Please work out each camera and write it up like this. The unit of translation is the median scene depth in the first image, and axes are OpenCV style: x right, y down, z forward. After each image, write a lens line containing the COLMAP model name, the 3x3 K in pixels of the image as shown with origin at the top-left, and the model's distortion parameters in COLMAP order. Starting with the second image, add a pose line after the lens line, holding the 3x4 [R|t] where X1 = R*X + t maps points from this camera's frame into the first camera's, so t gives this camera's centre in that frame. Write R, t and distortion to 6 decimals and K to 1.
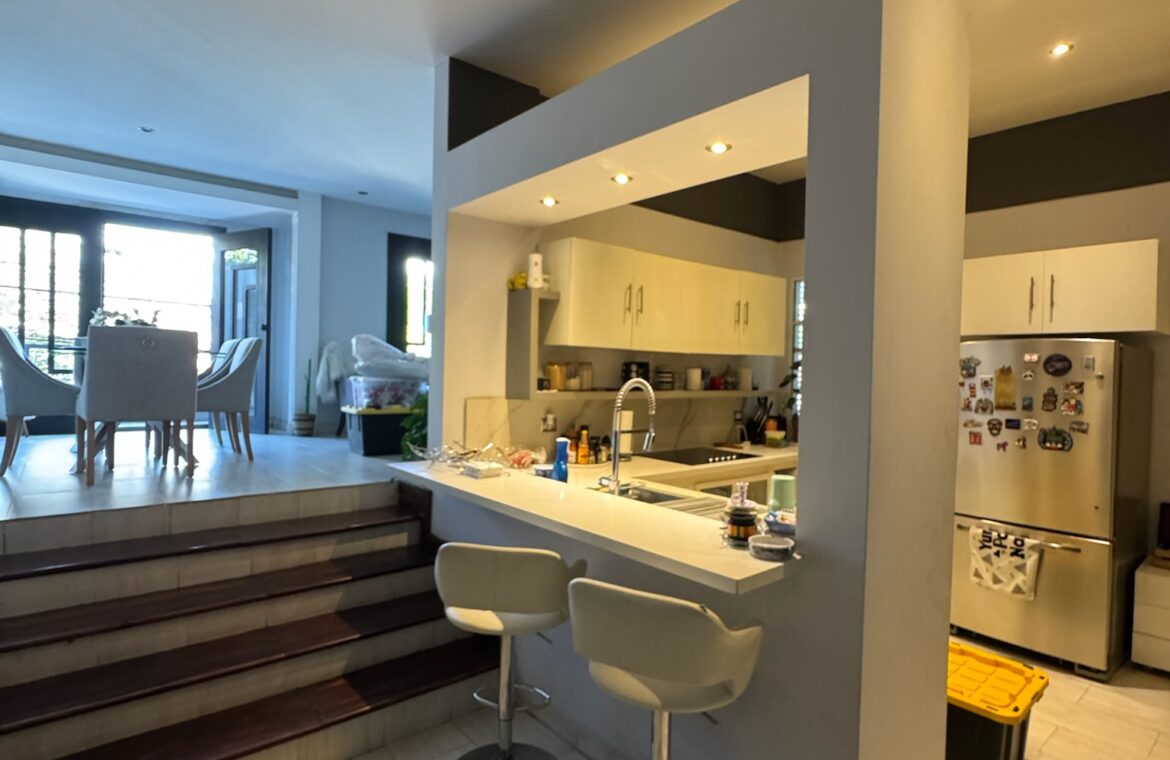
lens RADIAL K [[625.7, 0, 585.0], [0, 625.7, 379.1], [0, 0, 1]] dist [0.005376, 0.000659]
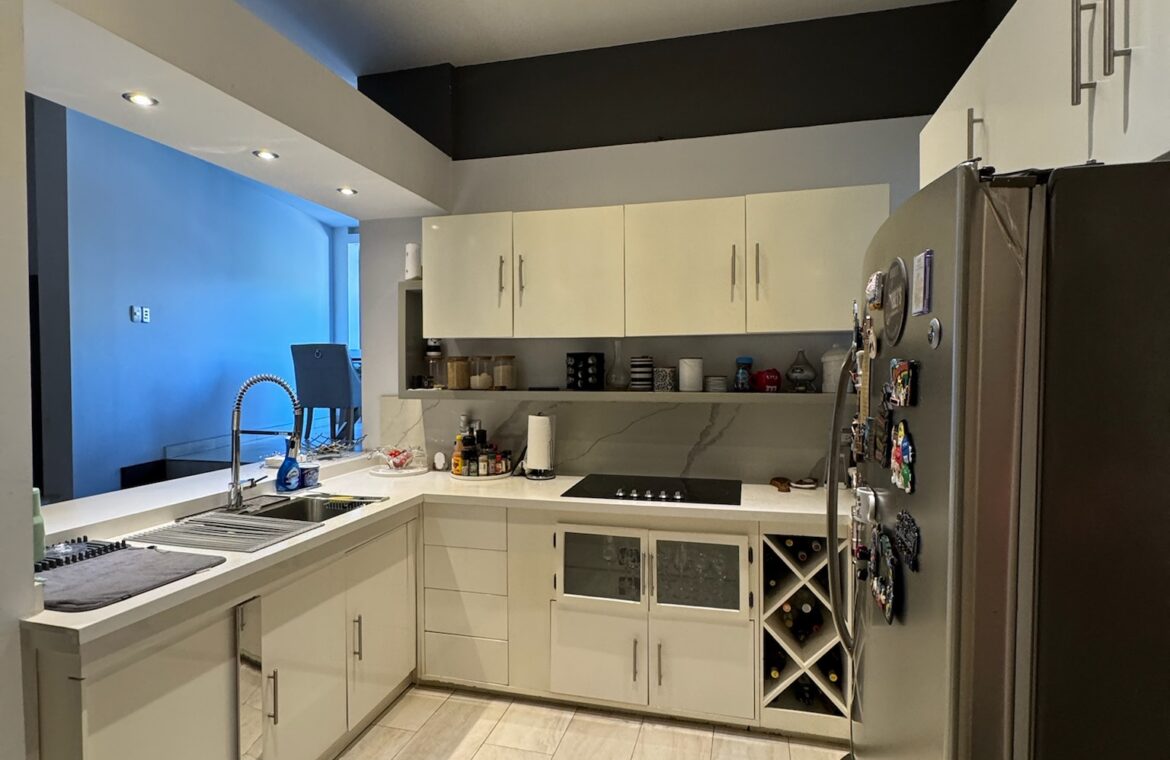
lens RADIAL K [[625.7, 0, 584.5], [0, 625.7, 379.6], [0, 0, 1]] dist [0.005376, 0.000659]
pose [[0.574909, -0.004279, -0.818206, 0.699083], [0.000496, 0.999988, -0.004882, 0.008728], [0.818218, 0.002401, 0.574904, 0.555088]]
